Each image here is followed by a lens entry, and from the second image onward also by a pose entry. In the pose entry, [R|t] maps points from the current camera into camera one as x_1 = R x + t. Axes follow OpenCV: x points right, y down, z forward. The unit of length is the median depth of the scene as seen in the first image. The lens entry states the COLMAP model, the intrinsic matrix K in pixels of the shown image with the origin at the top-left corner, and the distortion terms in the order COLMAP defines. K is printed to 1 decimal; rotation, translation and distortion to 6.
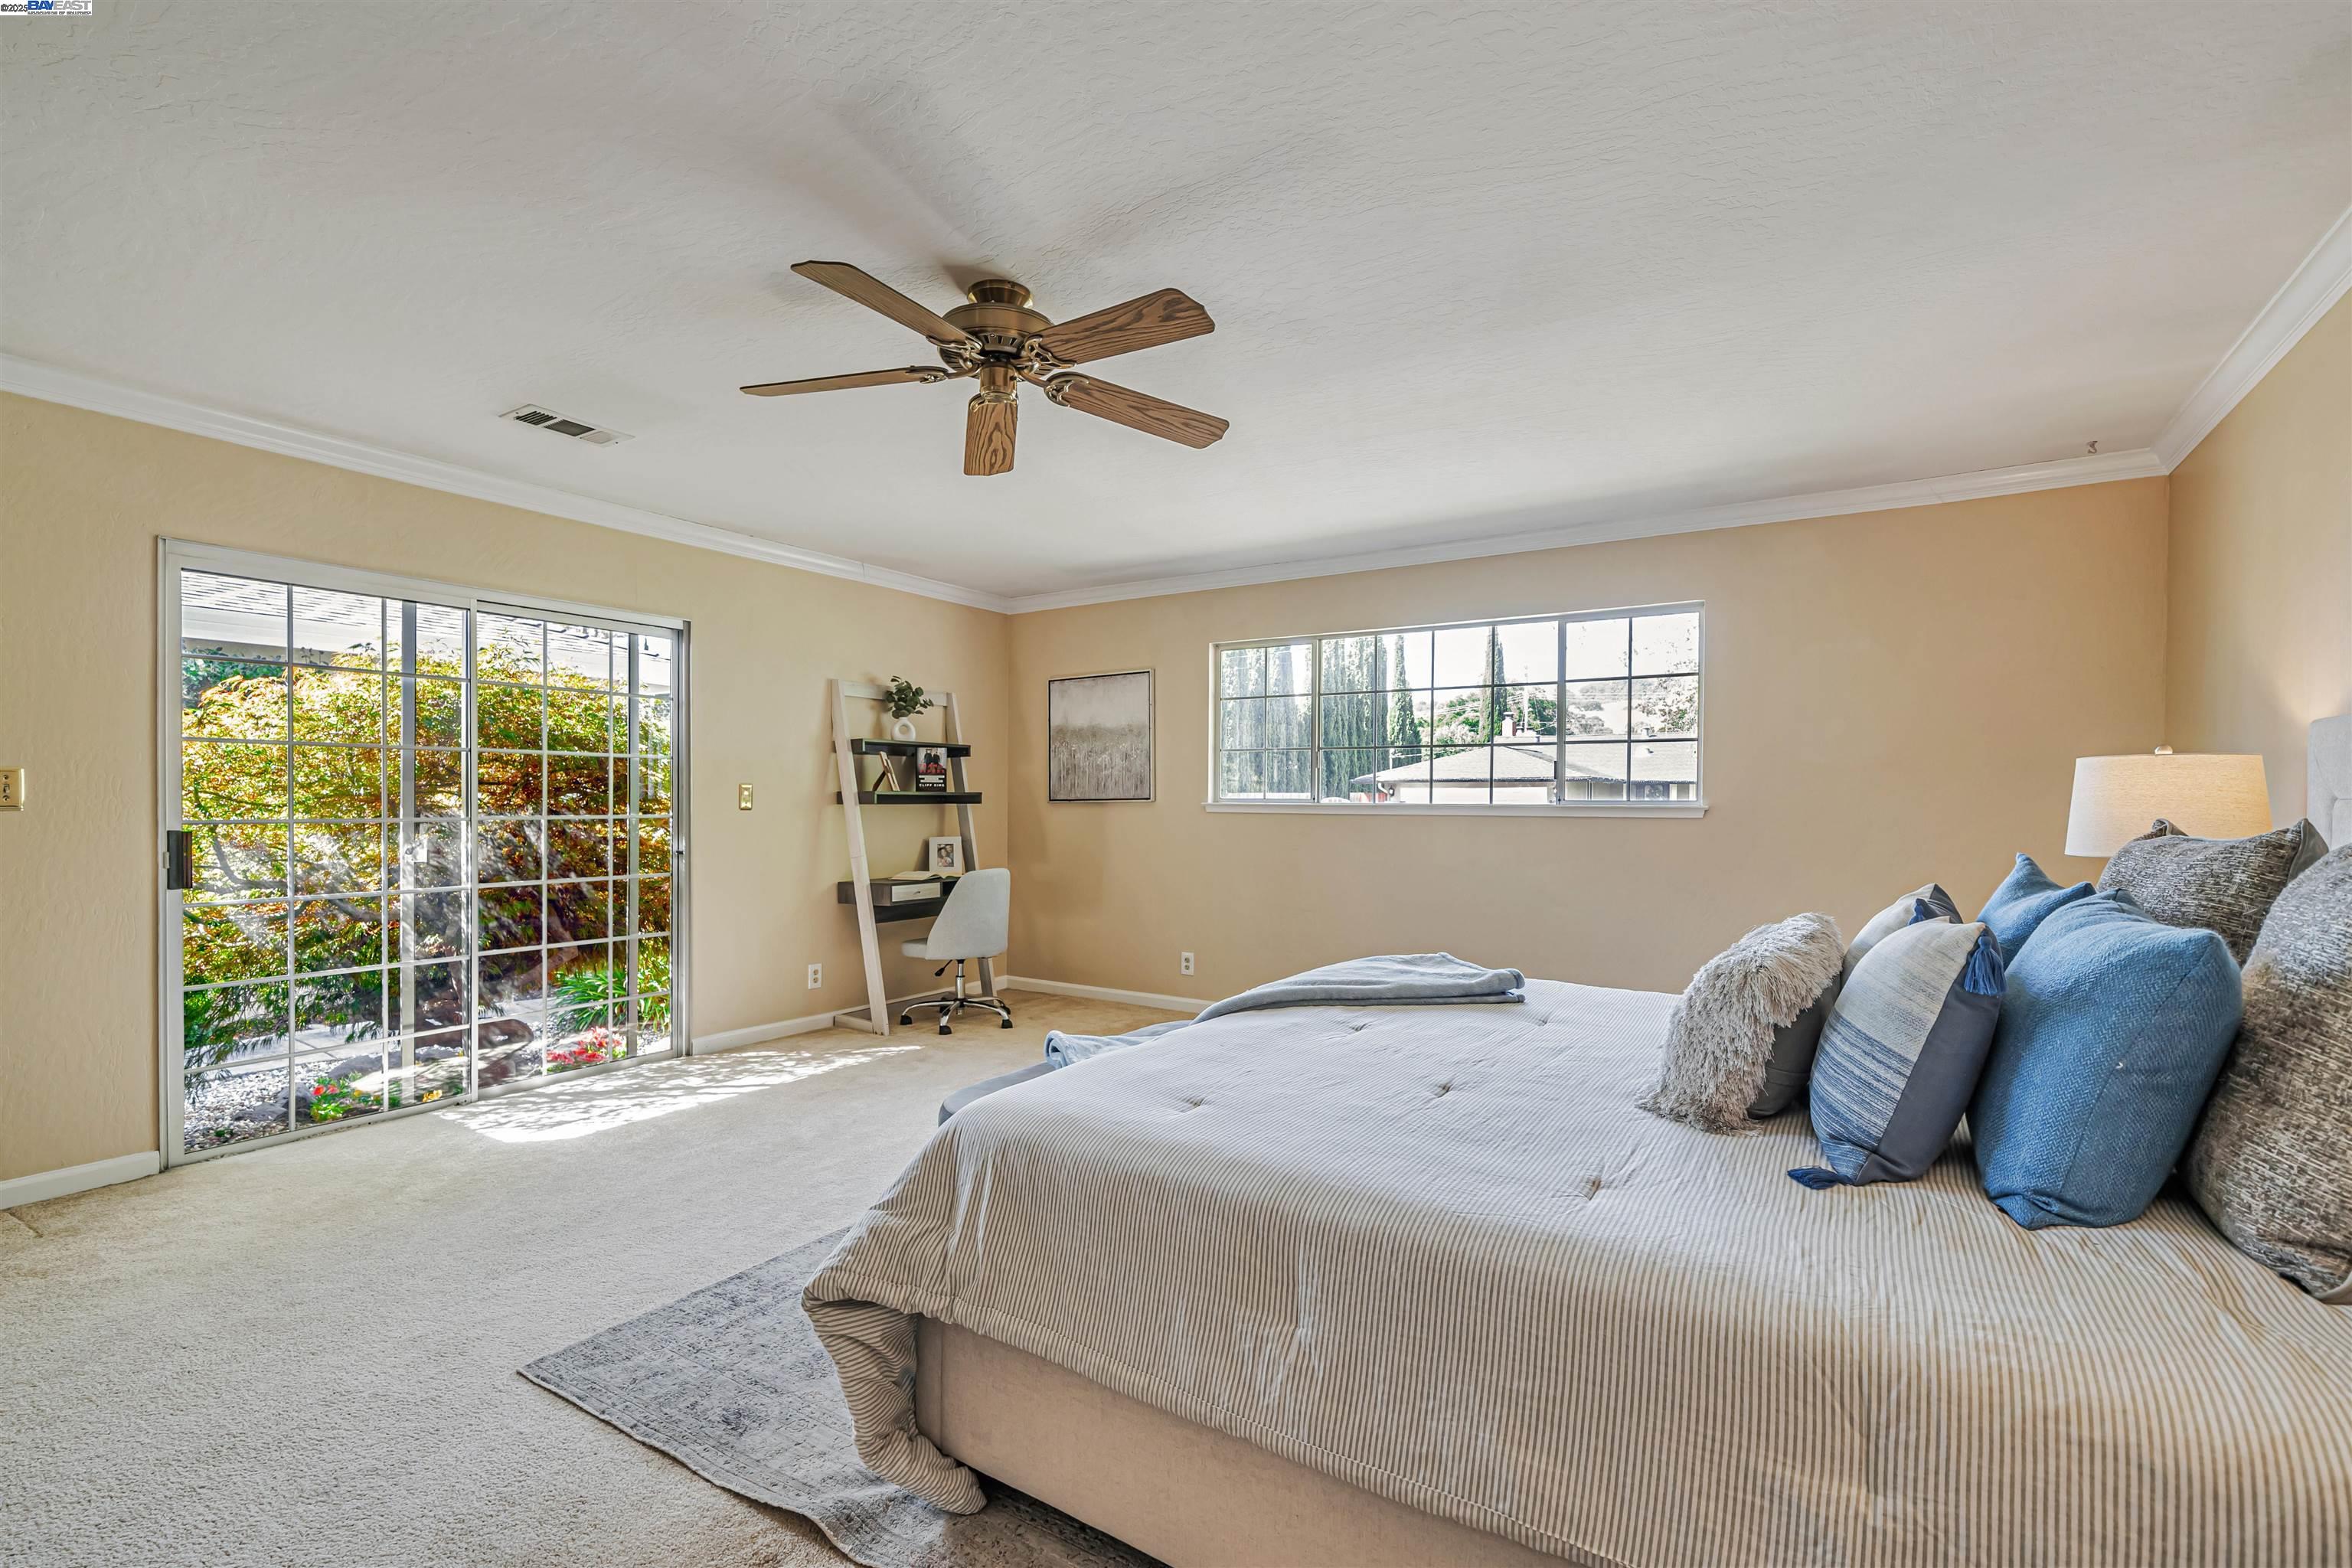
lens RADIAL K [[1056.7, 0, 1144.7], [0, 1056.7, 800.7], [0, 0, 1]] dist [-0.000731, -0.000138]
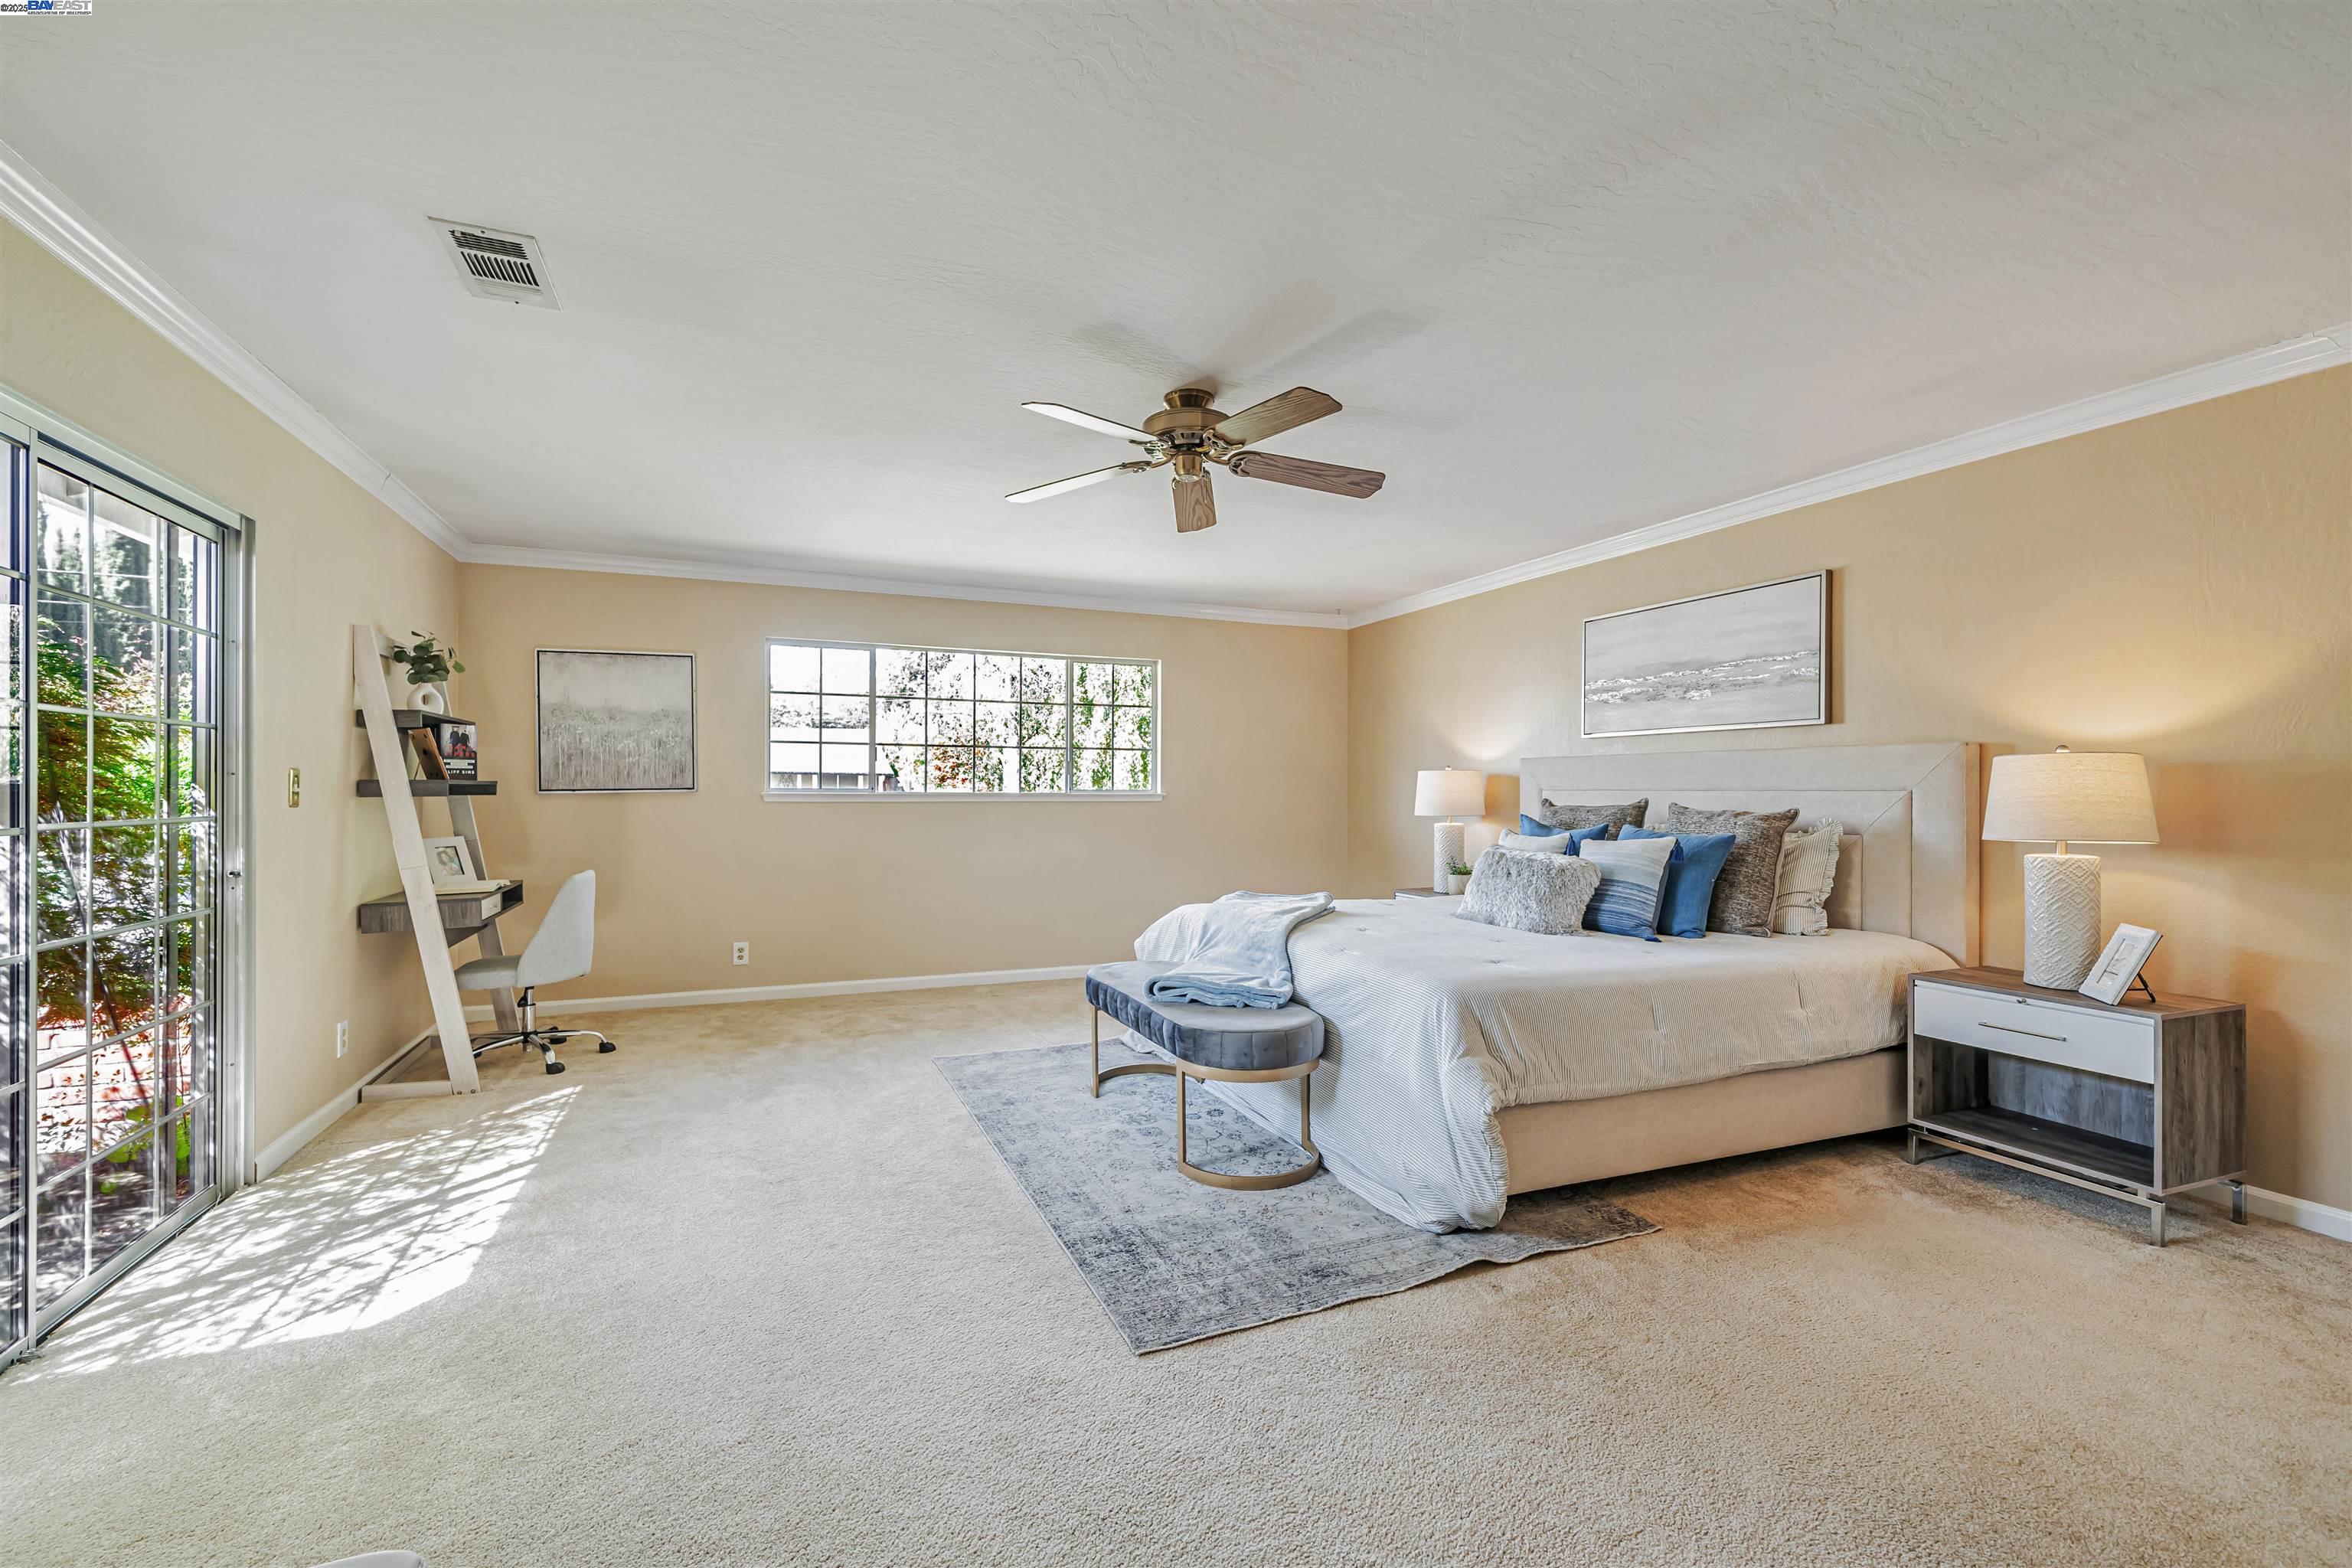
lens RADIAL K [[969.0, 0, 1136.2], [0, 969.0, 778.6], [0, 0, 1]] dist [0.000031, -0.000156]
pose [[0.568935, 0.007676, 0.822347, -0.643578], [-0.000108, 0.999957, -0.009259, -0.003790], [-0.822383, 0.005178, 0.568911, 0.218481]]
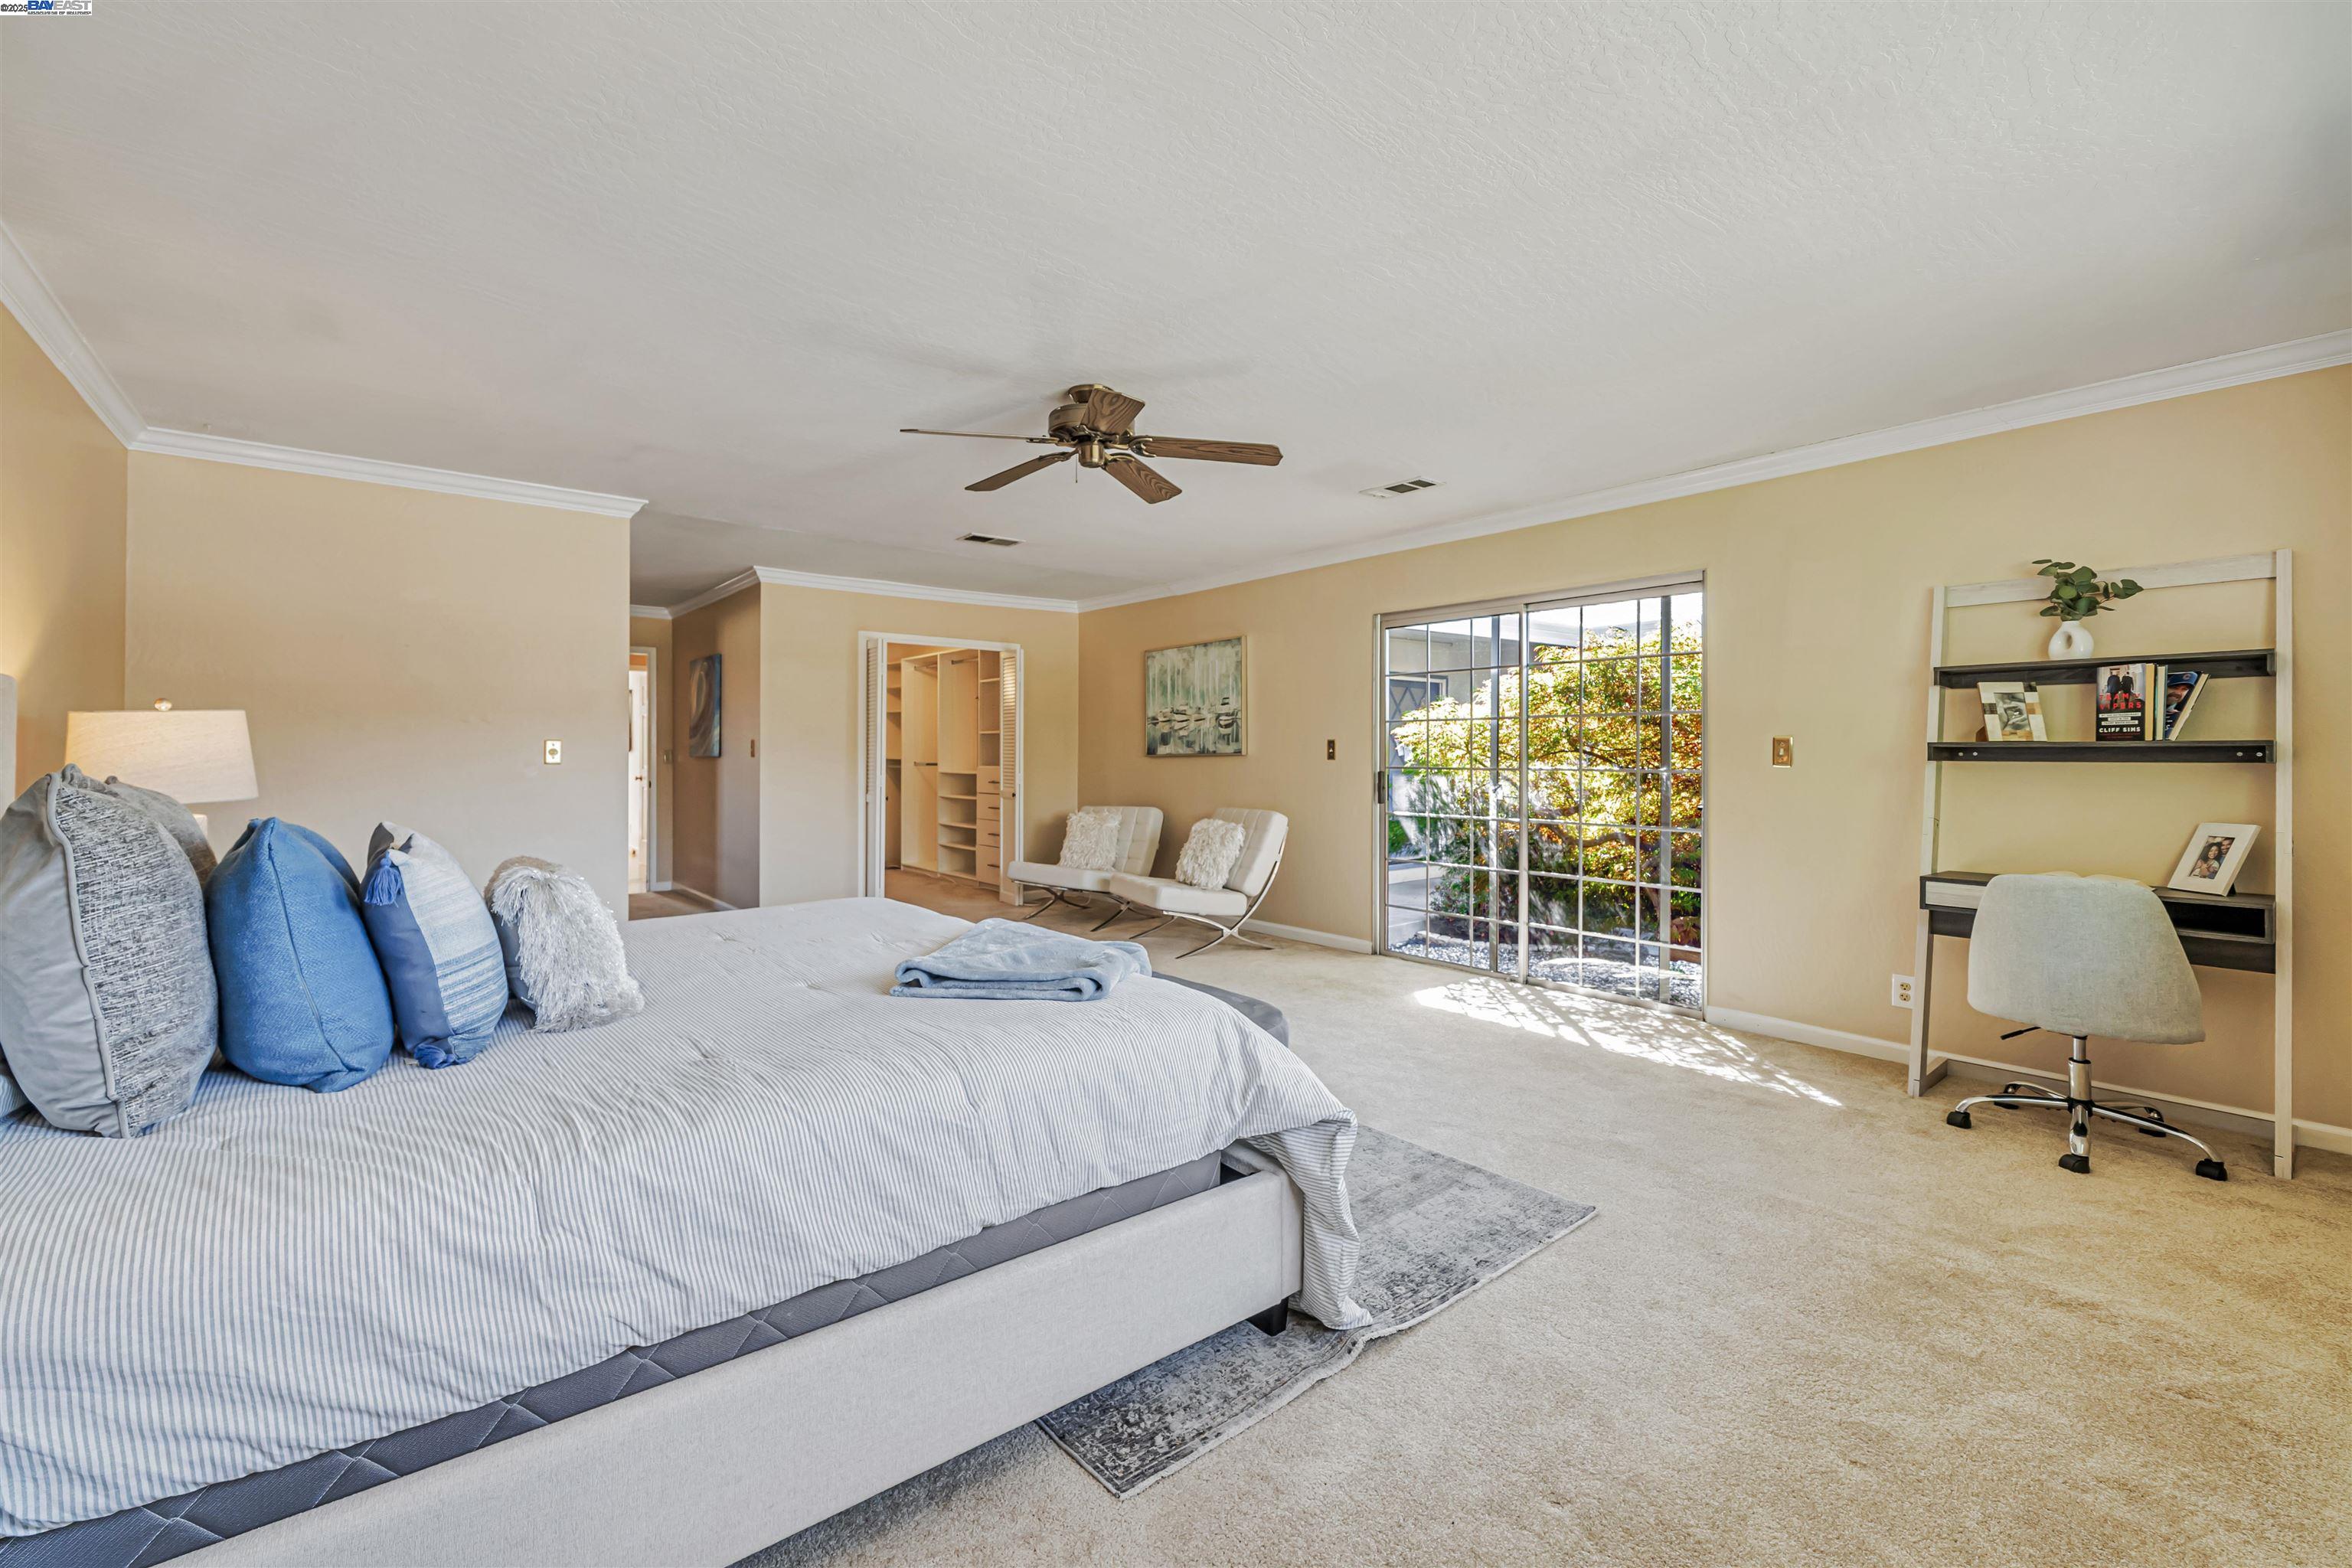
lens RADIAL K [[953.1, 0, 1180.0], [0, 953.1, 759.6], [0, 0, 1]] dist [-0.000906, -0.000068]
pose [[-0.290281, 0.000080, -0.956942, 0.567425], [-0.004278, 0.999990, 0.001381, 0.004008], [0.956932, 0.004495, -0.290277, 0.832870]]
